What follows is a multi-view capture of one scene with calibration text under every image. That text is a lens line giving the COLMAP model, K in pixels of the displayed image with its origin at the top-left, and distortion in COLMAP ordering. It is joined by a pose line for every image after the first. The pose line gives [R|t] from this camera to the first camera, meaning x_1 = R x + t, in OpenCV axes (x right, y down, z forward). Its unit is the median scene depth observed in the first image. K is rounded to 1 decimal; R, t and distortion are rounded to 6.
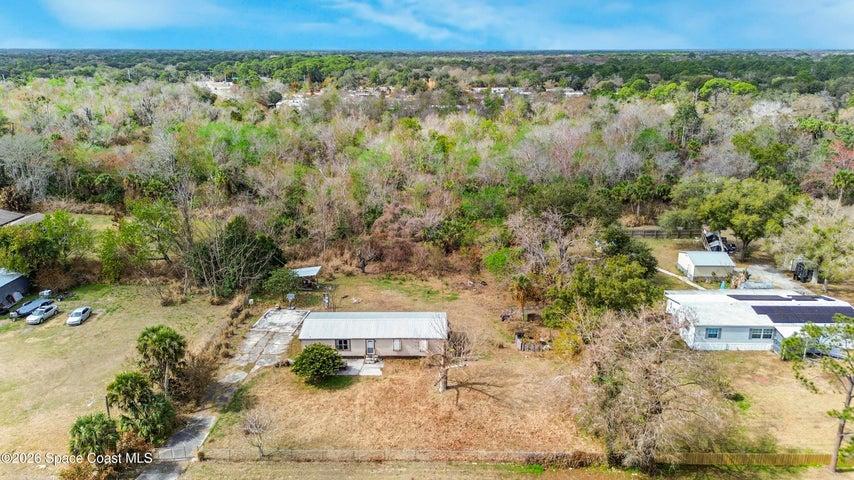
lens RADIAL K [[605.7, 0, 432.7], [0, 605.7, 236.3], [0, 0, 1]] dist [0.085505, -0.104327]
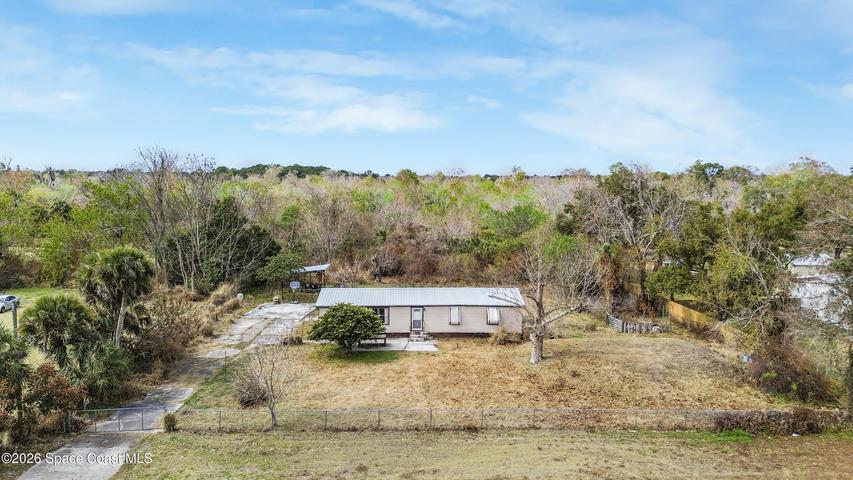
lens RADIAL K [[605.0, 0, 432.2], [0, 605.0, 236.3], [0, 0, 1]] dist [0.085505, -0.104327]
pose [[0.998800, 0.004585, 0.048750, -0.120090], [0.005392, 0.979254, -0.202567, 0.231582], [-0.048668, 0.202586, 0.978054, 0.291794]]
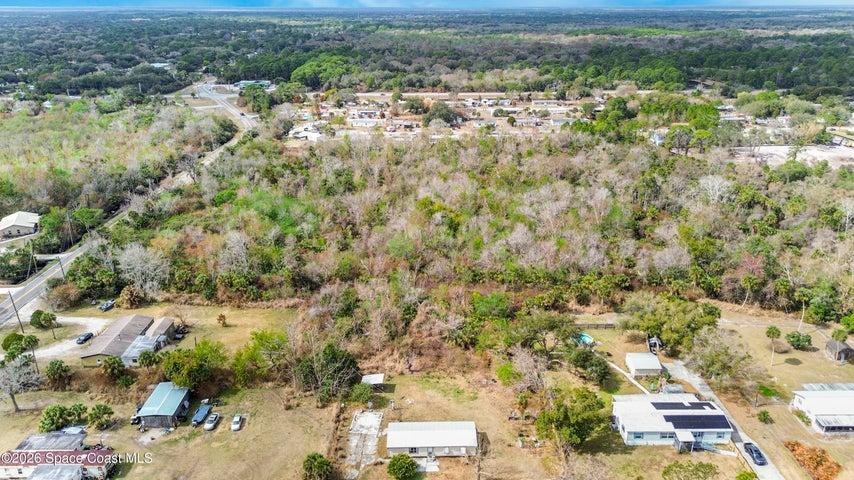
lens RADIAL K [[605.7, 0, 432.7], [0, 605.7, 236.3], [0, 0, 1]] dist [0.085505, -0.104327]
pose [[0.999656, -0.012673, 0.022965, -0.127306], [0.011176, 0.997877, 0.064159, -0.502961], [-0.023729, -0.063880, 0.997675, -0.608739]]
